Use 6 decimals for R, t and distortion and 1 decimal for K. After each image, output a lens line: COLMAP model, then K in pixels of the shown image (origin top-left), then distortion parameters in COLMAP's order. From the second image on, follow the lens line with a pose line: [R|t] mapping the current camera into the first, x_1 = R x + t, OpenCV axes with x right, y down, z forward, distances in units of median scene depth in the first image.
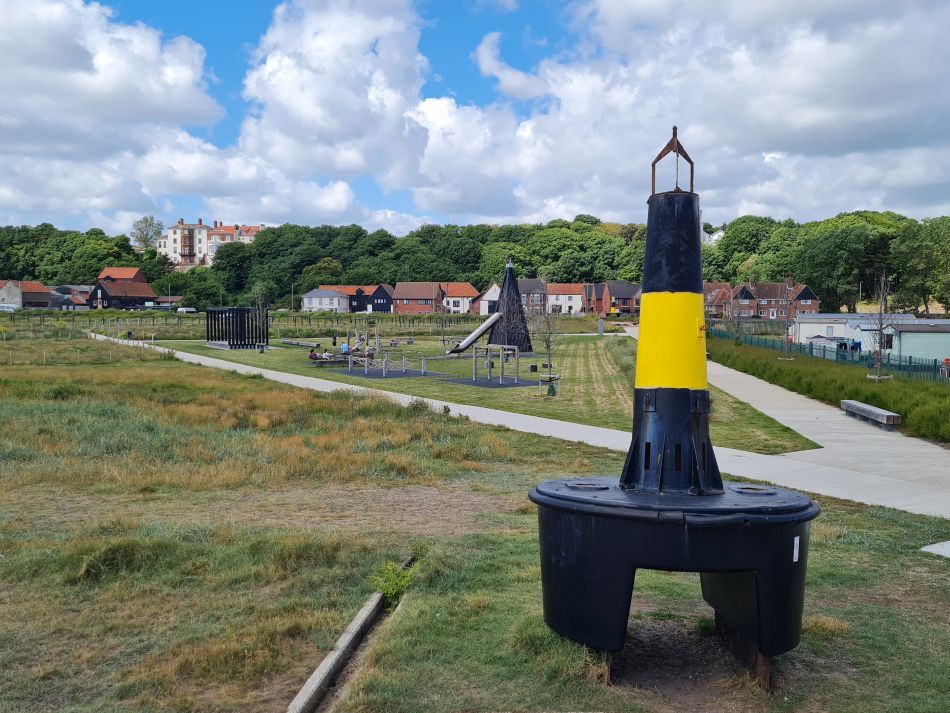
lens RADIAL K [[720.3, 0, 475.0], [0, 720.3, 340.0], [0, 0, 1]] dist [0.044567, -0.007488]
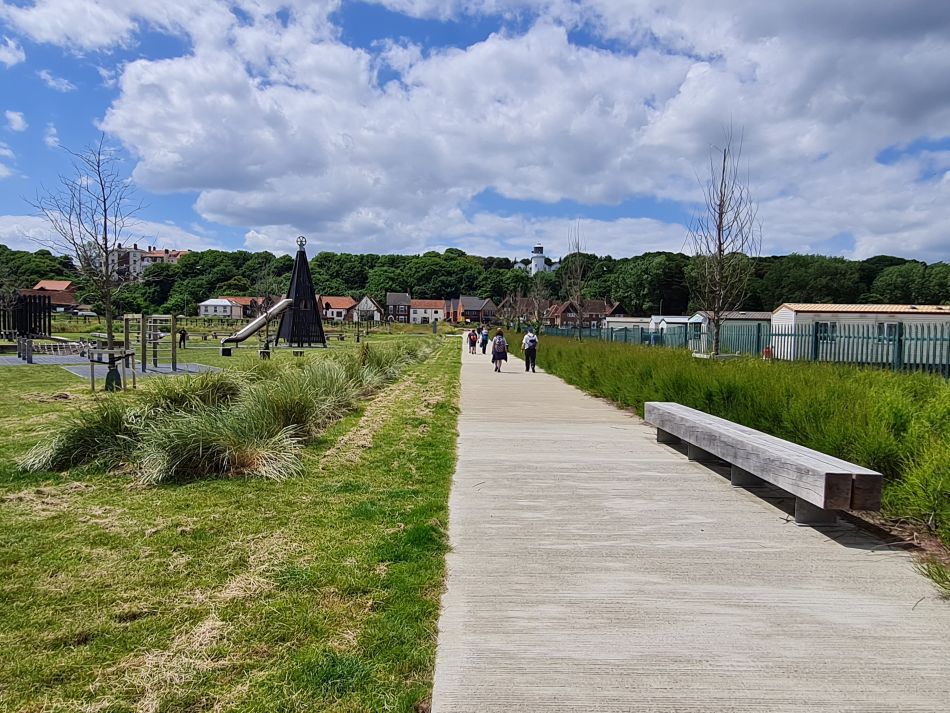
lens RADIAL K [[413.7, 0, 475.0], [0, 413.7, 356.5], [0, 0, 1]] dist [0.001317, 0.000036]
pose [[0.997238, 0.008948, 0.073732, 0.146980], [-0.008479, 0.999942, -0.006670, 0.022399], [-0.073787, 0.006026, 0.997256, 0.292297]]
